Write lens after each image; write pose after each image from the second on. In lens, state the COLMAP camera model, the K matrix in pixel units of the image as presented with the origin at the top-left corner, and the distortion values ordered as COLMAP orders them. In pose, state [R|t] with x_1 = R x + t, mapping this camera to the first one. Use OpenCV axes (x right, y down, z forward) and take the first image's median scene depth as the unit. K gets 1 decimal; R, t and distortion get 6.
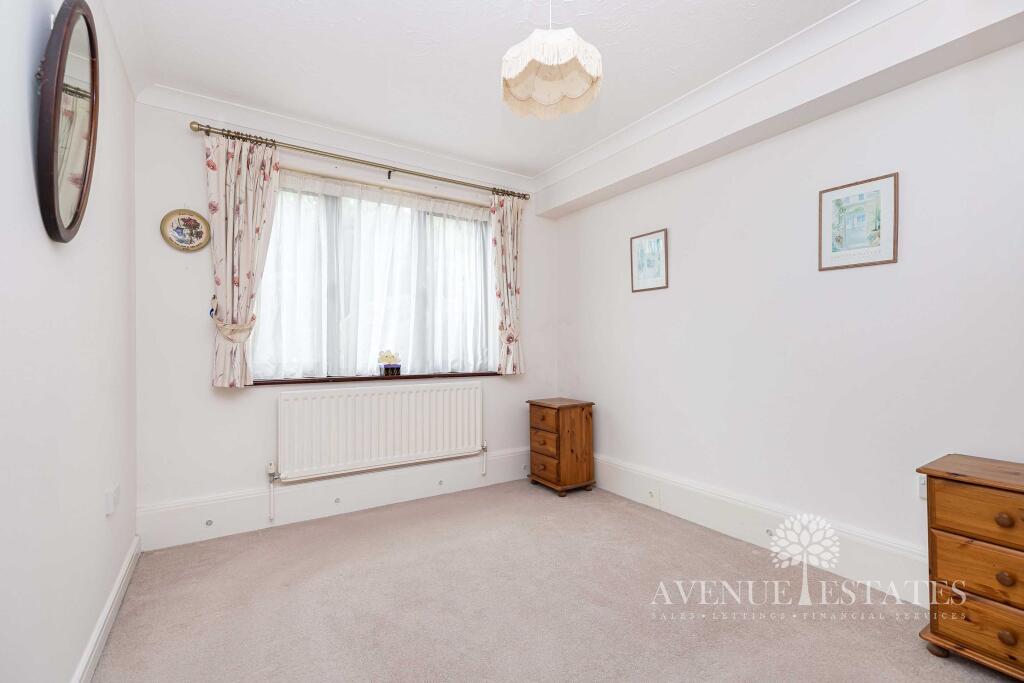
lens RADIAL K [[453.3, 0, 512.0], [0, 453.3, 341.5], [0, 0, 1]] dist [0.000365, 0.000090]
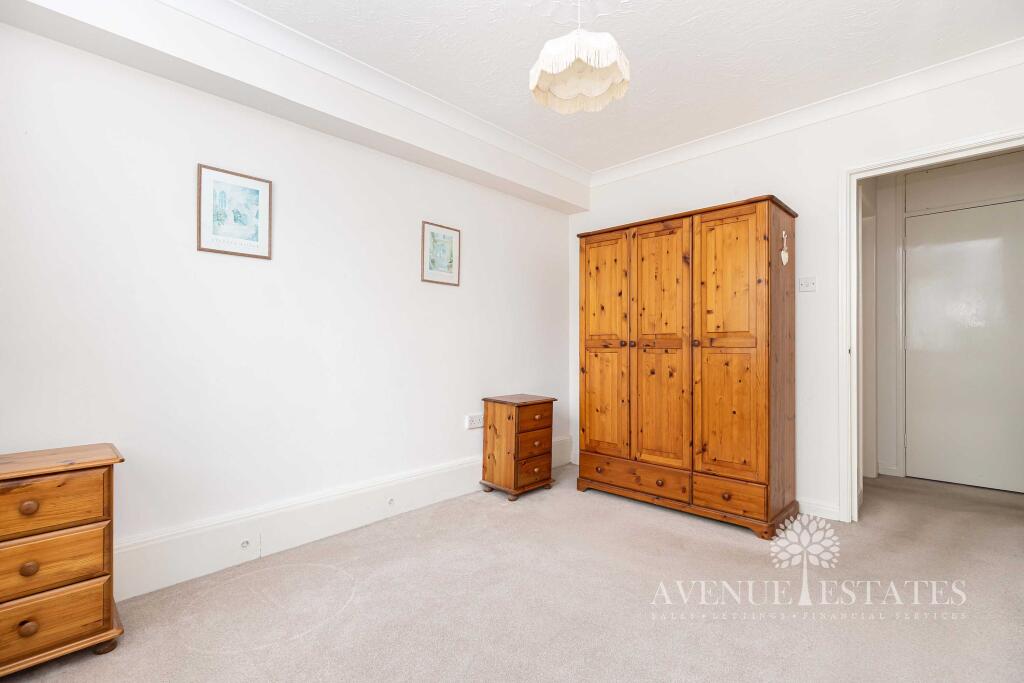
lens RADIAL K [[453.3, 0, 512.0], [0, 453.3, 341.5], [0, 0, 1]] dist [0.000365, 0.000090]
pose [[-0.228467, 0.000740, 0.973551, -0.670579], [-0.018111, 0.999823, -0.005010, 0.020845], [-0.973383, -0.018777, -0.228413, 1.060376]]
